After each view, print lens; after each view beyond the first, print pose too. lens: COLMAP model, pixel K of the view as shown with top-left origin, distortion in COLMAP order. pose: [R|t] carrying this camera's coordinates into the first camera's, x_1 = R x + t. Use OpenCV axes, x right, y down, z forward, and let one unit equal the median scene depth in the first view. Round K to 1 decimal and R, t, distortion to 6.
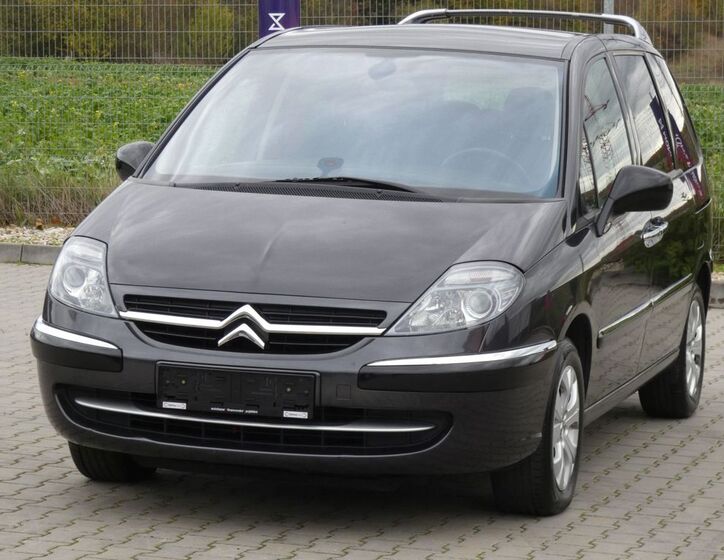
lens RADIAL K [[2610.8, 0, 365.3], [0, 2610.8, 272.1], [0, 0, 1]] dist [0.845011, 0.000000]
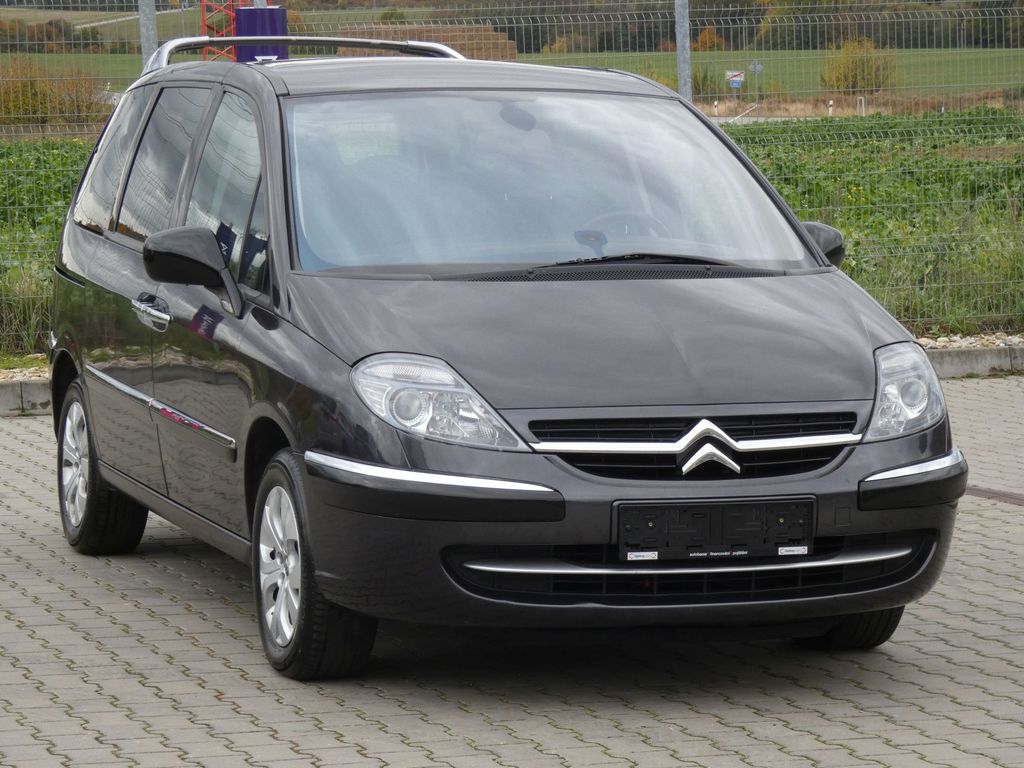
lens RADIAL K [[3398.8, 0, 513.5], [0, 3398.8, 393.2], [0, 0, 1]] dist [0.514017, 0.000000]
pose [[0.816424, -0.079903, 0.571898, -0.666252], [0.073832, 0.996696, 0.033853, -0.033748], [-0.572713, 0.014586, 0.819626, 0.191133]]
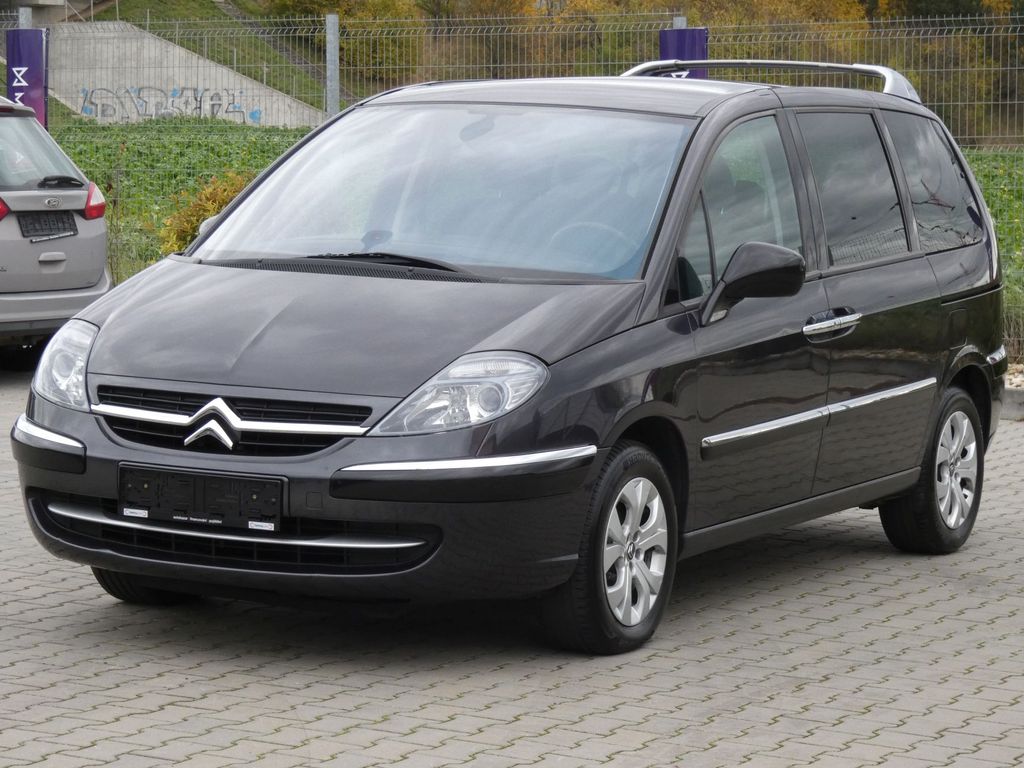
lens RADIAL K [[3234.0, 0, 513.8], [0, 3234.0, 379.9], [0, 0, 1]] dist [0.337156, 0.000000]
pose [[0.981657, 0.011664, -0.190298, 0.249477], [-0.012761, 0.999908, -0.004539, 0.009940], [0.190228, 0.006884, 0.981716, -0.029403]]
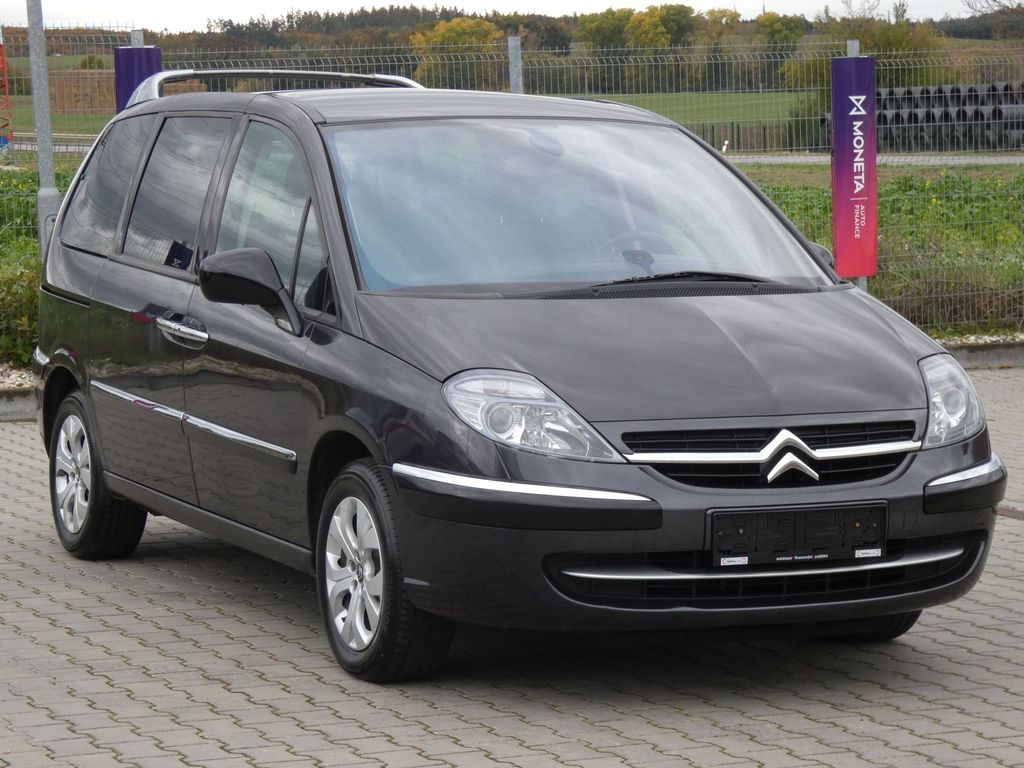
lens RADIAL K [[2955.9, 0, 517.8], [0, 2955.9, 384.8], [0, 0, 1]] dist [0.302577, 0.000000]
pose [[0.748391, -0.086625, 0.657576, -0.710449], [0.079950, 0.995987, 0.040214, -0.045219], [-0.658421, 0.022477, 0.752314, 0.346477]]
